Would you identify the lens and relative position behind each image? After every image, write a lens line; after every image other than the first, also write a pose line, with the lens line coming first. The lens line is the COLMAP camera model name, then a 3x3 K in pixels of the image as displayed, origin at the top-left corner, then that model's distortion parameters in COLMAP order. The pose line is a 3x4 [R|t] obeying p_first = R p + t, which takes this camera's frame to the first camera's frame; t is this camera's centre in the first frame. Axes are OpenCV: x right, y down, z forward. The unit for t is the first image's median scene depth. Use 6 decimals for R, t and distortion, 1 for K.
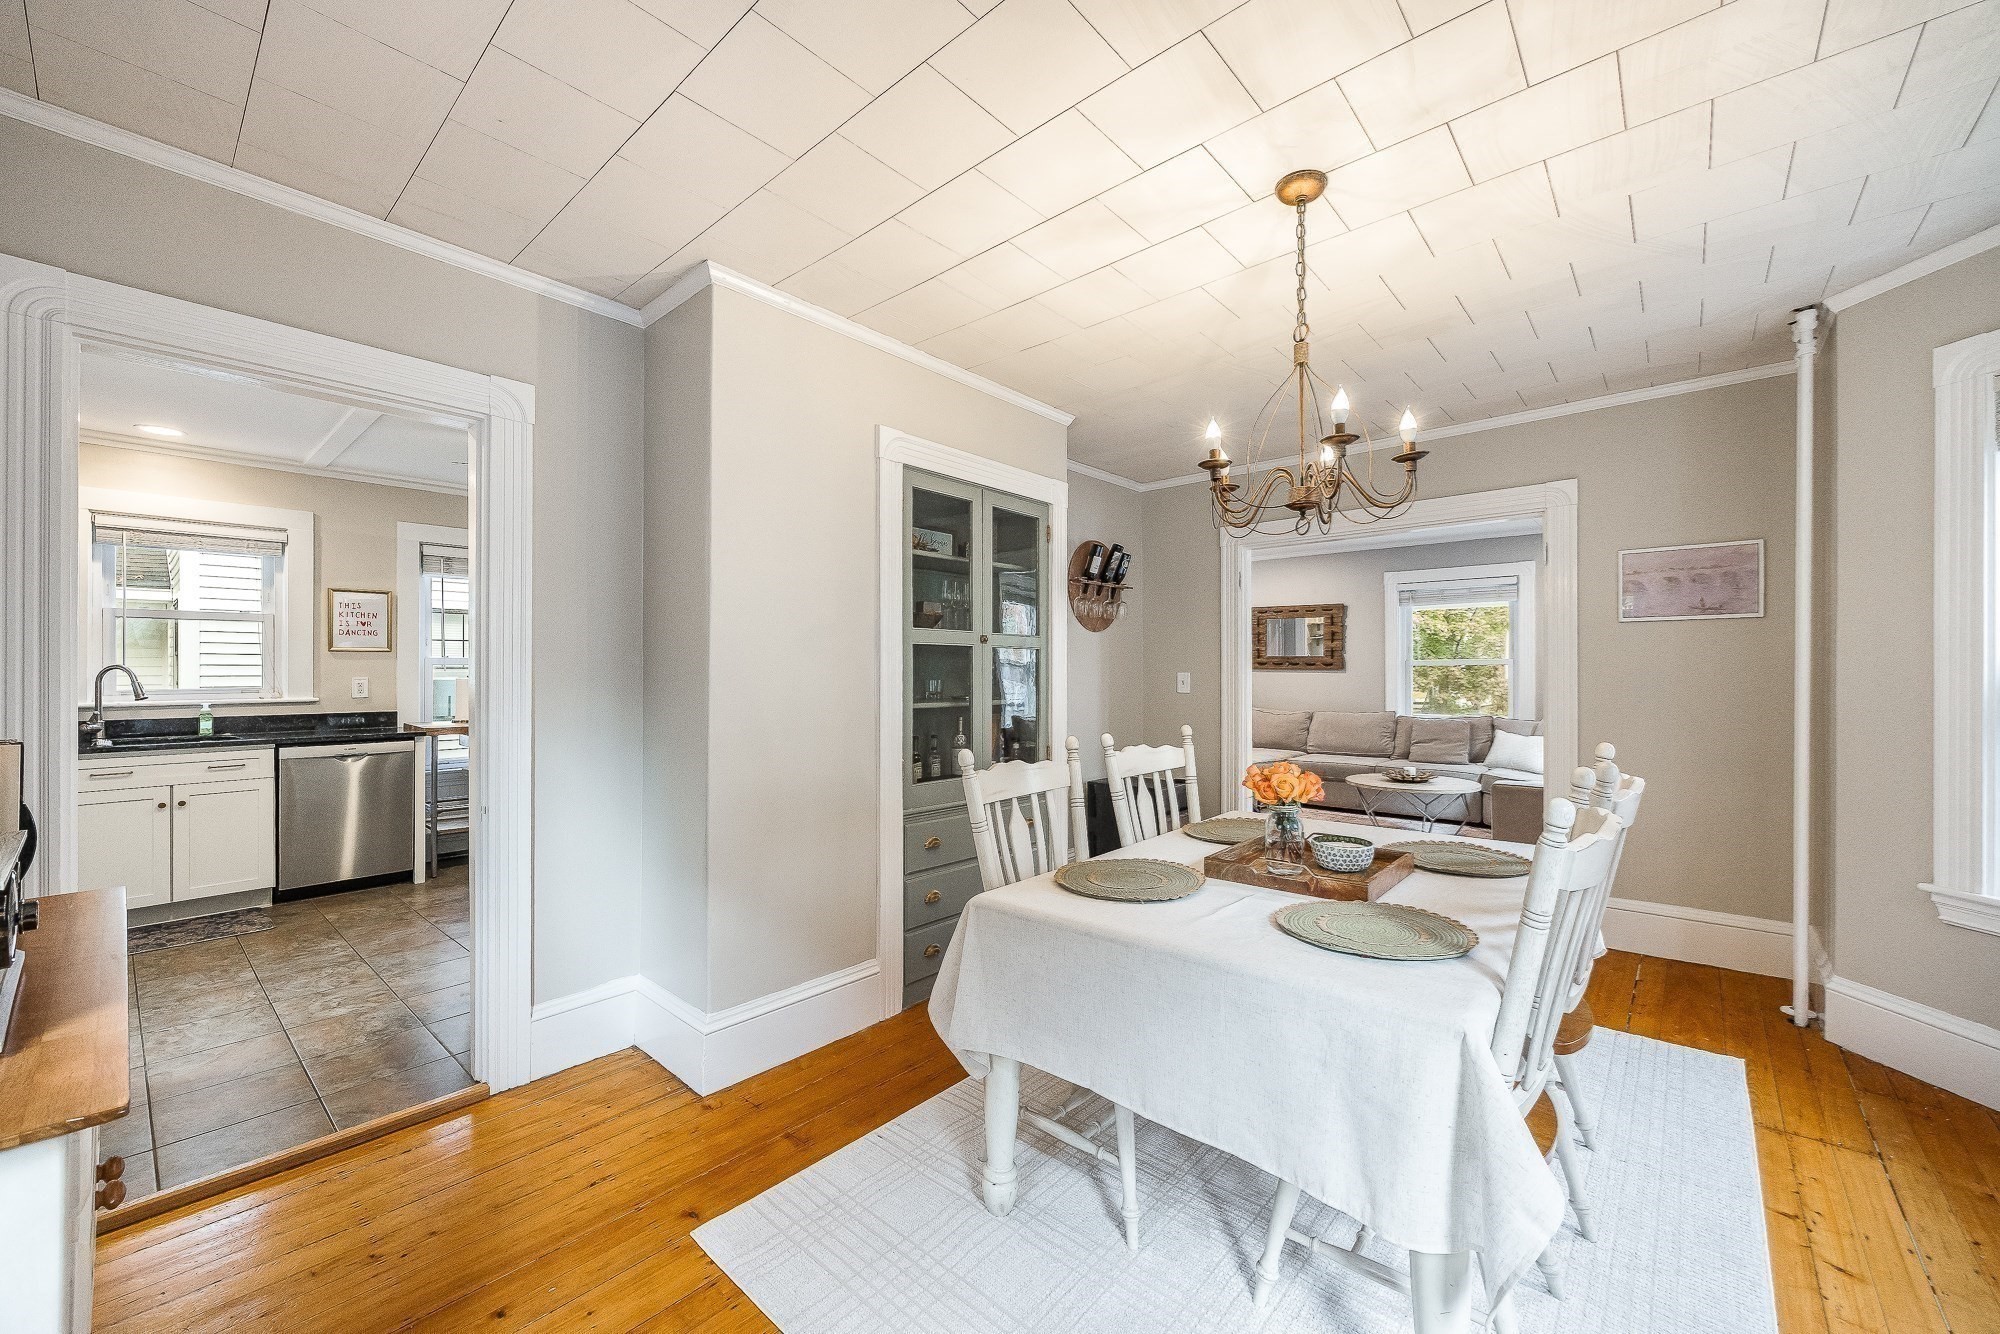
lens RADIAL K [[780.7, 0, 985.3], [0, 780.7, 670.9], [0, 0, 1]] dist [-0.004004, -0.000353]
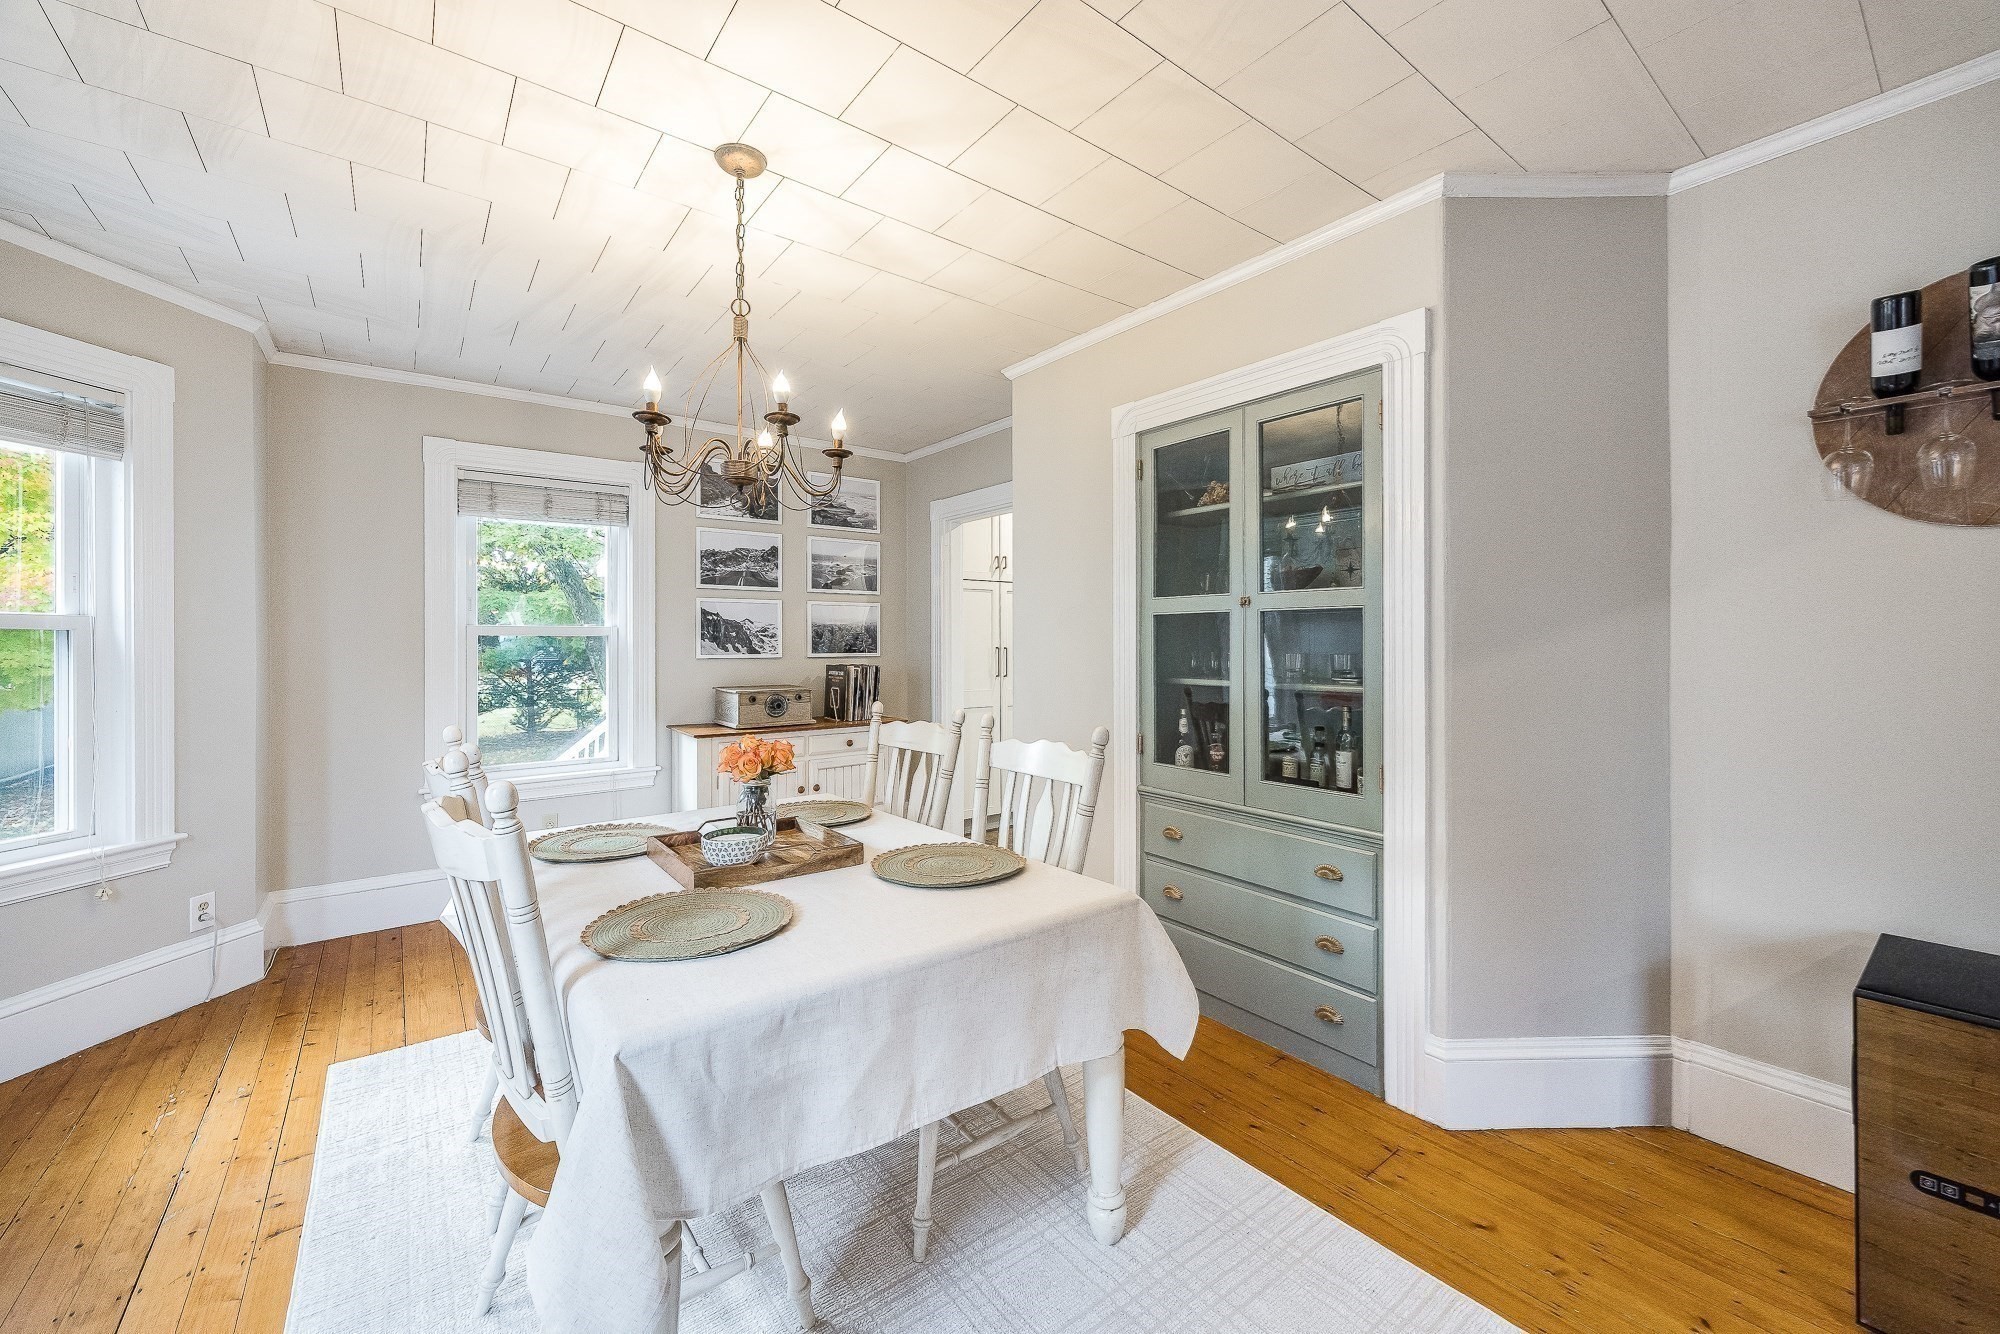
lens RADIAL K [[780.7, 0, 1001.2], [0, 780.7, 653.6], [0, 0, 1]] dist [-0.004004, -0.000353]
pose [[-0.187559, 0.011217, -0.982189, 0.858589], [0.002030, 0.999937, 0.011032, 0.001827], [0.982251, 0.000075, -0.187570, 0.974610]]
